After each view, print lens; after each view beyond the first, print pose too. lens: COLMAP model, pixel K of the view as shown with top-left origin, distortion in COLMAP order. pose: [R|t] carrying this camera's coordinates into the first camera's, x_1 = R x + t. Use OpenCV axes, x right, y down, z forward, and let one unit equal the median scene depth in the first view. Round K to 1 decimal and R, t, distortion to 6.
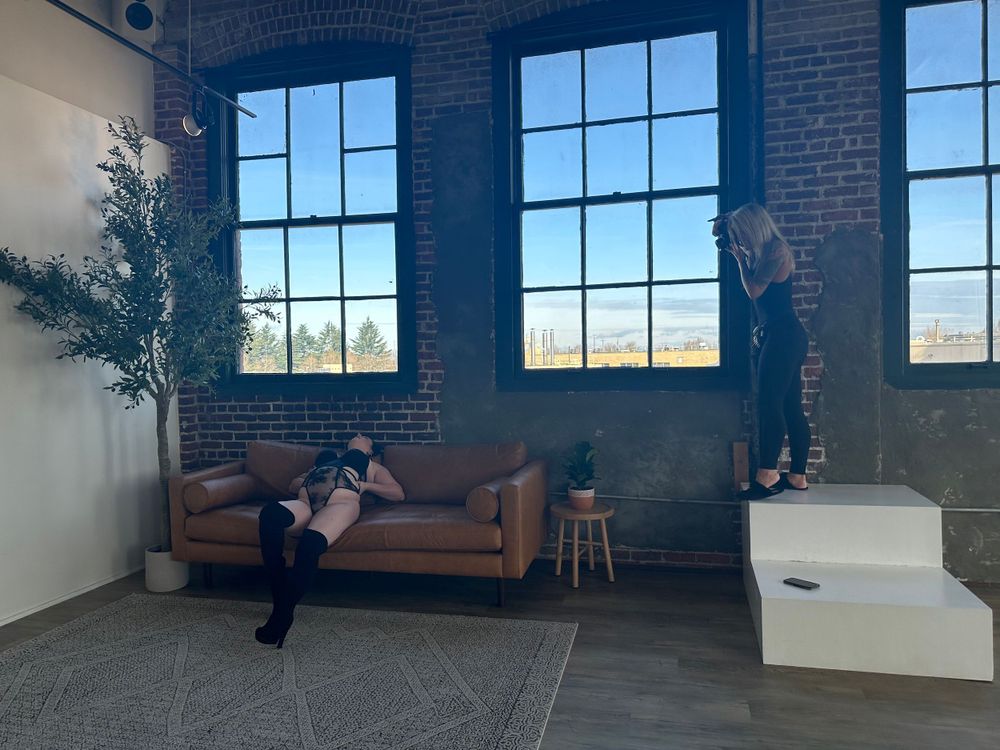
lens RADIAL K [[688.7, 0, 502.0], [0, 688.7, 356.2], [0, 0, 1]] dist [0.083924, -0.113523]
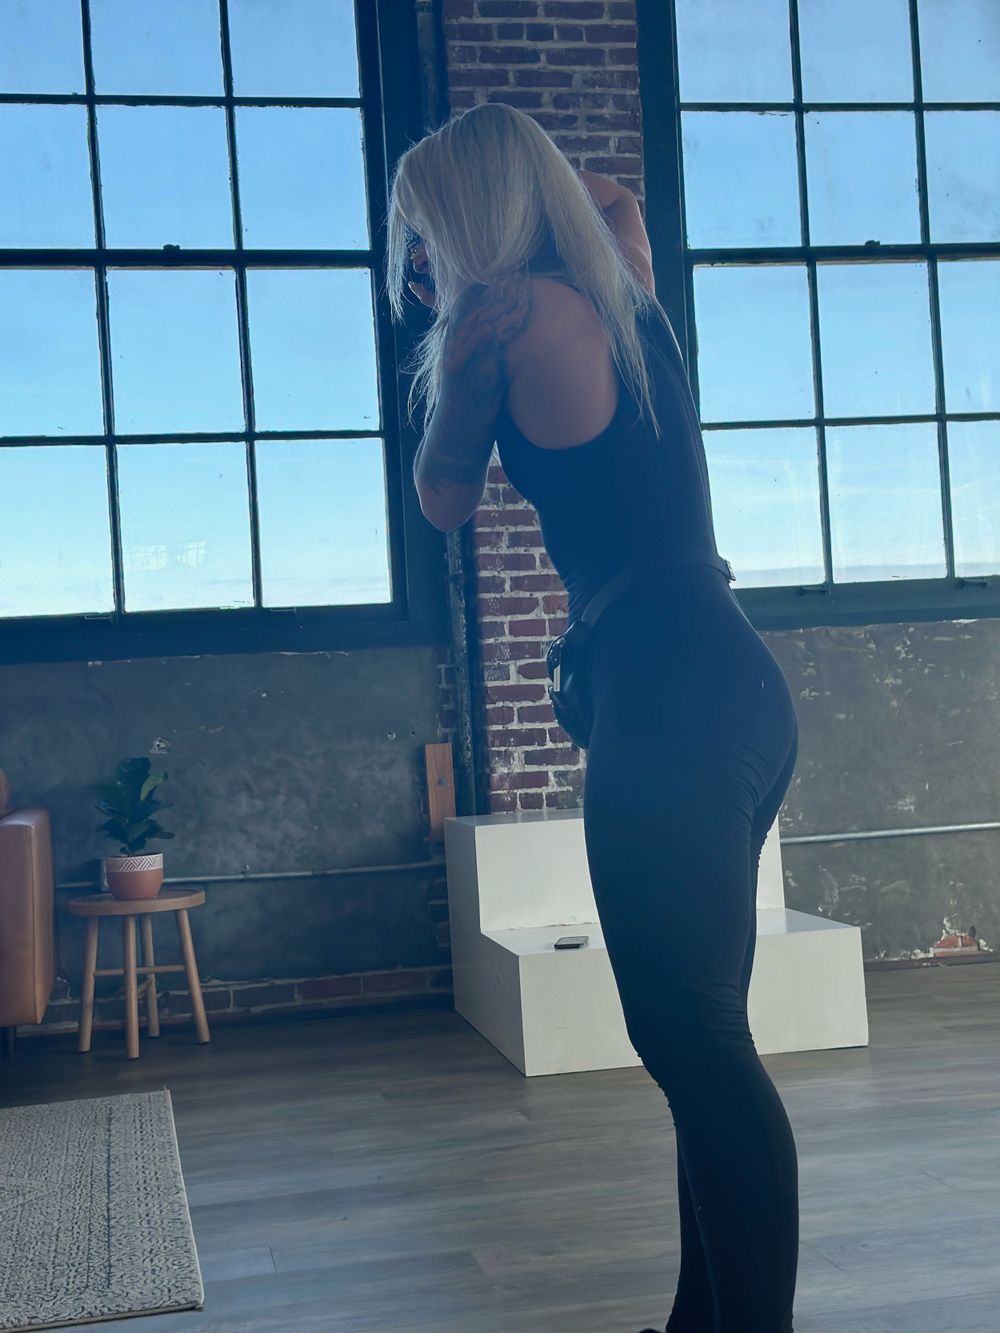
lens RADIAL K [[1874.8, 0, 500.0], [0, 1874.8, 666.5], [0, 0, 1]] dist [0.095766, -0.043791]
pose [[0.902190, -0.017659, 0.430976, -0.212705], [0.043532, 0.997788, -0.050243, 0.138366], [-0.429136, 0.064090, 0.900963, -0.272326]]
